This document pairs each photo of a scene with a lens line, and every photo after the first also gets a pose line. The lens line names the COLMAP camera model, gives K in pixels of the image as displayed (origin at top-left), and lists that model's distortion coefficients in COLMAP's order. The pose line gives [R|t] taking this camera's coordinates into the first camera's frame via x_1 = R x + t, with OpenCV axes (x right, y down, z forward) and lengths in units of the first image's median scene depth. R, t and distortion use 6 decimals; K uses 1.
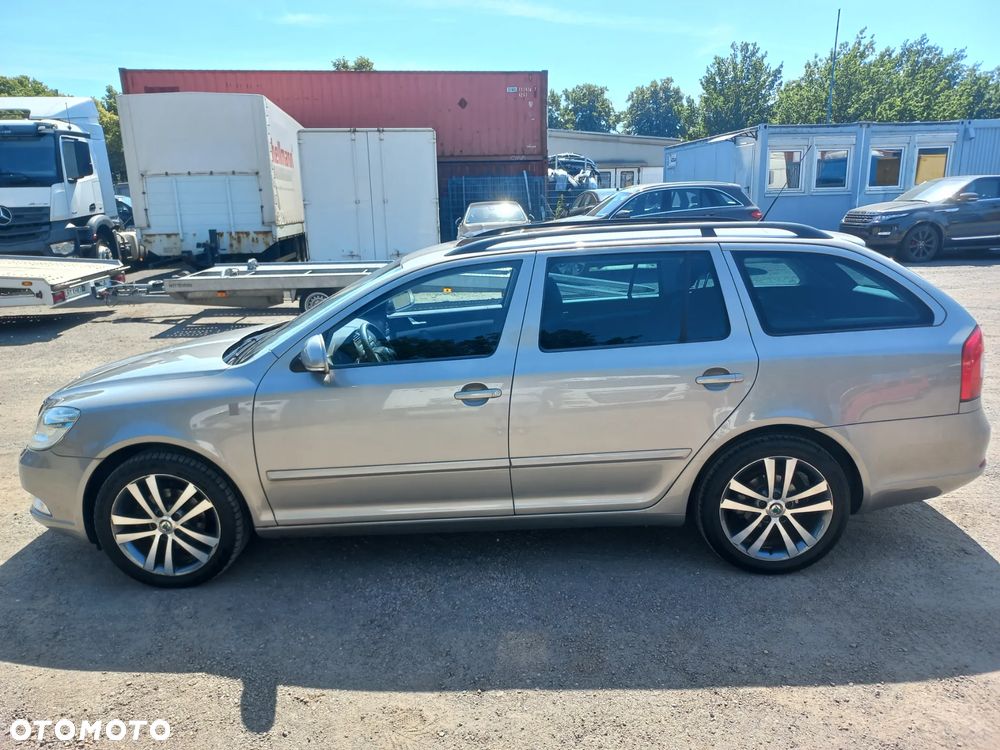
lens RADIAL K [[732.1, 0, 503.0], [0, 732.1, 379.3], [0, 0, 1]] dist [-0.010041, 0.042602]
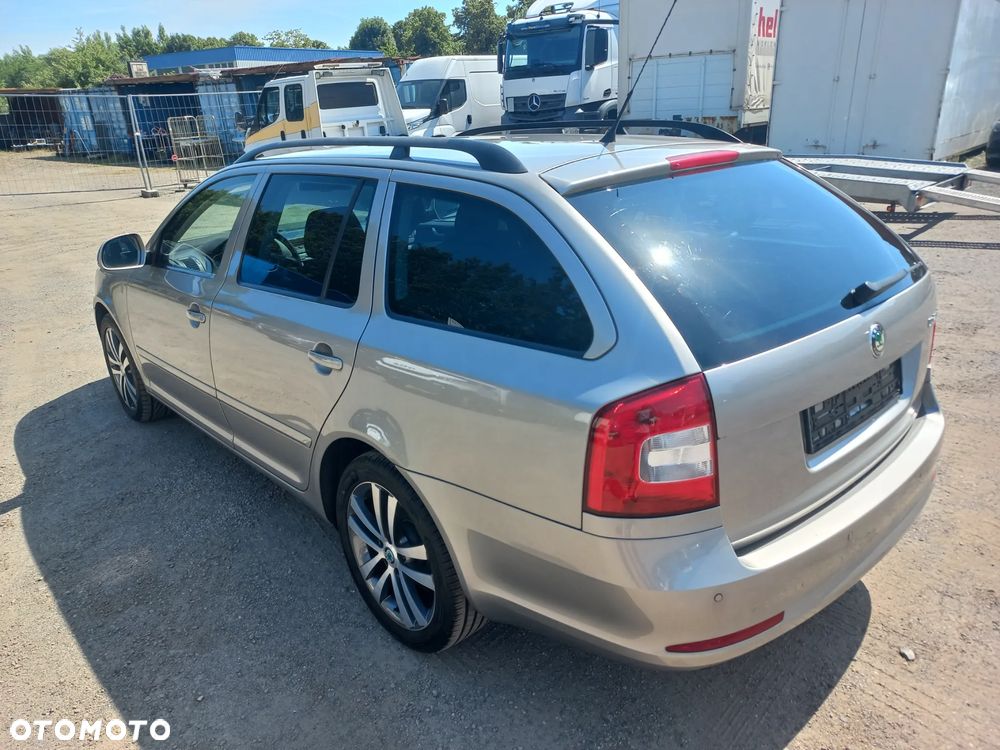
lens RADIAL K [[732.1, 0, 503.0], [0, 732.1, 379.3], [0, 0, 1]] dist [-0.010041, 0.042602]
pose [[0.688411, 0.250608, -0.680651, 0.190515], [-0.144192, 0.966969, 0.210191, -0.033095], [0.710844, -0.046554, 0.701808, 0.125100]]
